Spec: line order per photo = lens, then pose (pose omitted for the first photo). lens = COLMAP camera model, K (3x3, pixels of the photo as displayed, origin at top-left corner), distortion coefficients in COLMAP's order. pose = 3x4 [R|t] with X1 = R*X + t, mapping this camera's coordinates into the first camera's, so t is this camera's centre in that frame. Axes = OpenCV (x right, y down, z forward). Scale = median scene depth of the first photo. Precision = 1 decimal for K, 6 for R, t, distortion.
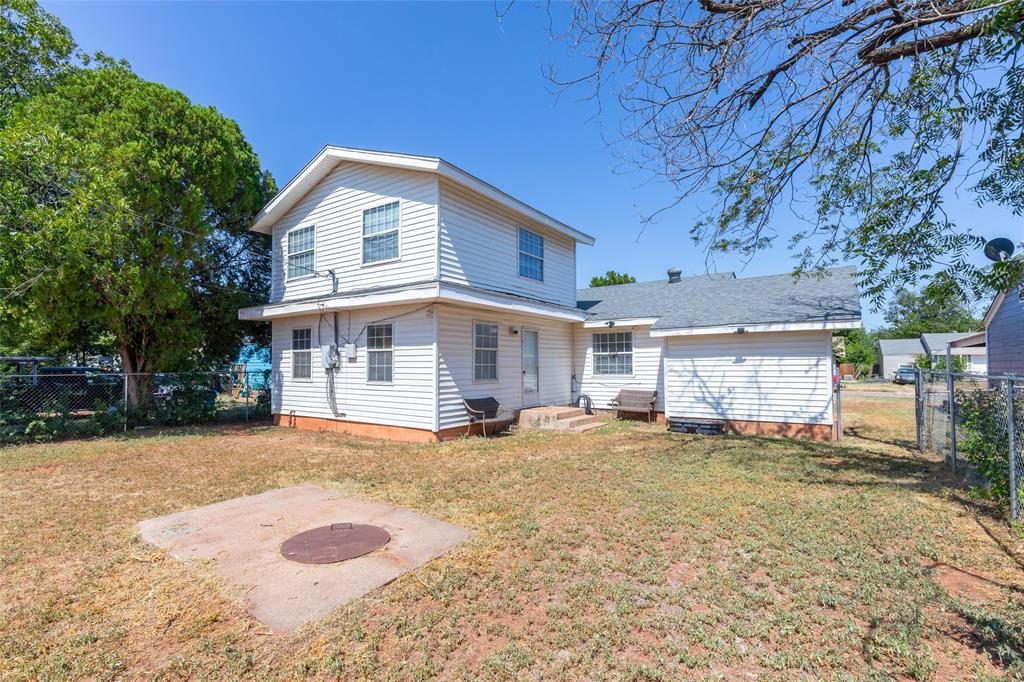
lens RADIAL K [[467.0, 0, 508.8], [0, 467.0, 345.6], [0, 0, 1]] dist [0.004090, -0.000963]
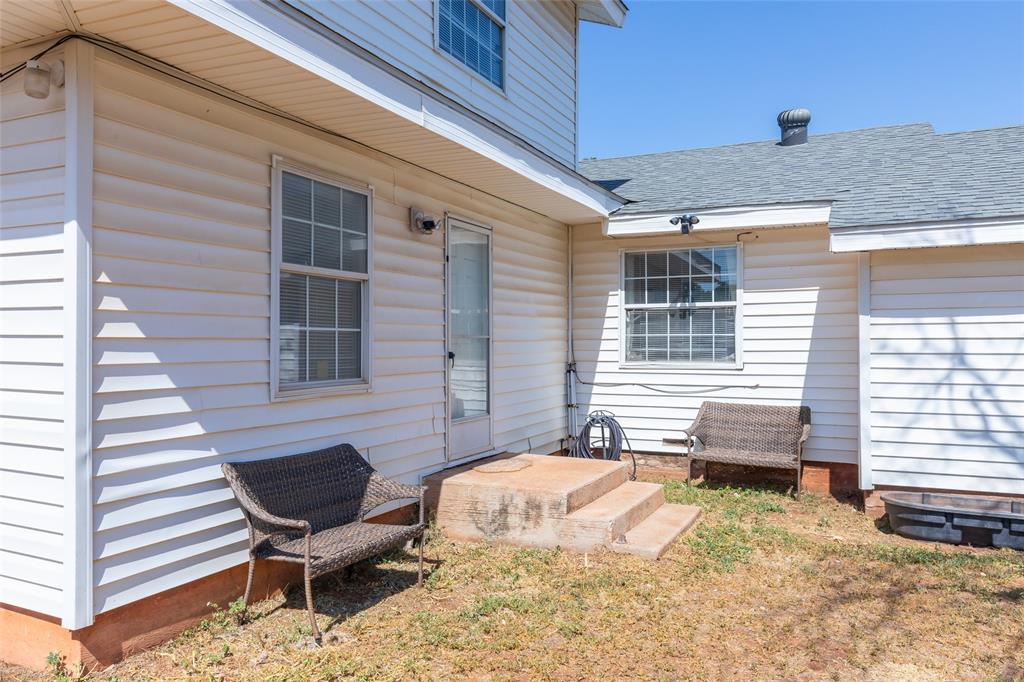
lens RADIAL K [[752.2, 0, 515.5], [0, 752.2, 345.0], [0, 0, 1]] dist [0.011570, 0.002353]
pose [[0.985651, 0.004443, 0.168735, -0.011656], [-0.012381, 0.998864, 0.046023, 0.027058], [-0.168339, -0.047452, 0.984586, 0.516757]]
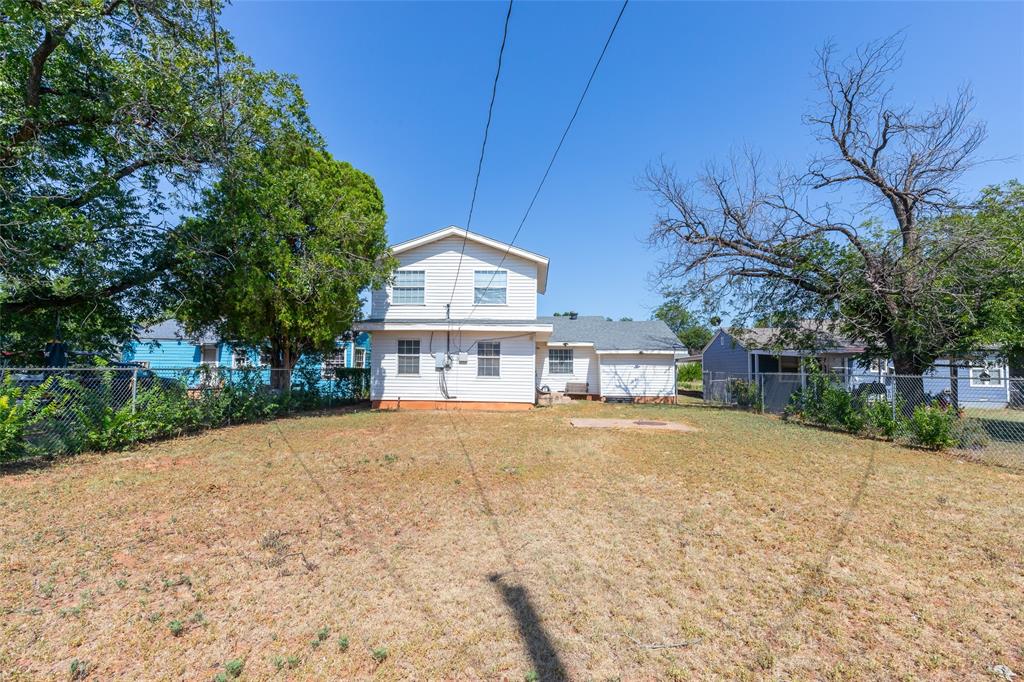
lens RADIAL K [[467.0, 0, 517.0], [0, 467.0, 343.6], [0, 0, 1]] dist [0.004090, -0.000963]
pose [[0.846322, 0.043278, 0.530910, -0.992620], [-0.037557, 0.999062, -0.021571, -0.005972], [-0.531345, -0.001683, 0.847154, -0.429223]]
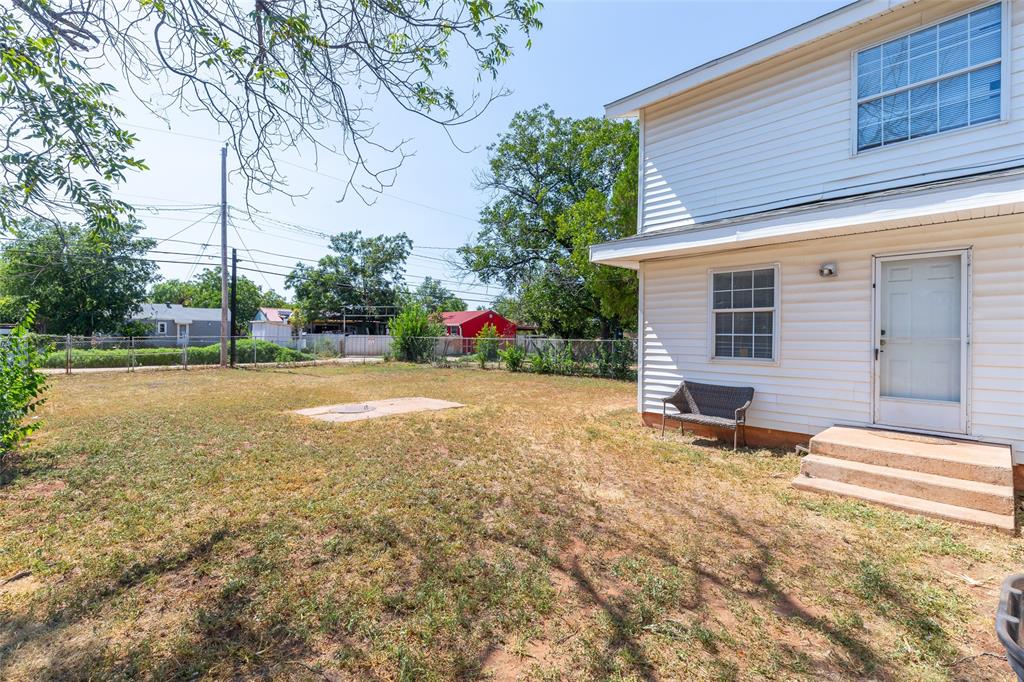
lens RADIAL K [[467.0, 0, 510.4], [0, 467.0, 335.5], [0, 0, 1]] dist [0.004090, -0.000963]
pose [[-0.203974, -0.002276, -0.978974, 0.610635], [0.031011, 0.999480, -0.008785, 0.035992], [0.978485, -0.032151, -0.203798, 0.787961]]
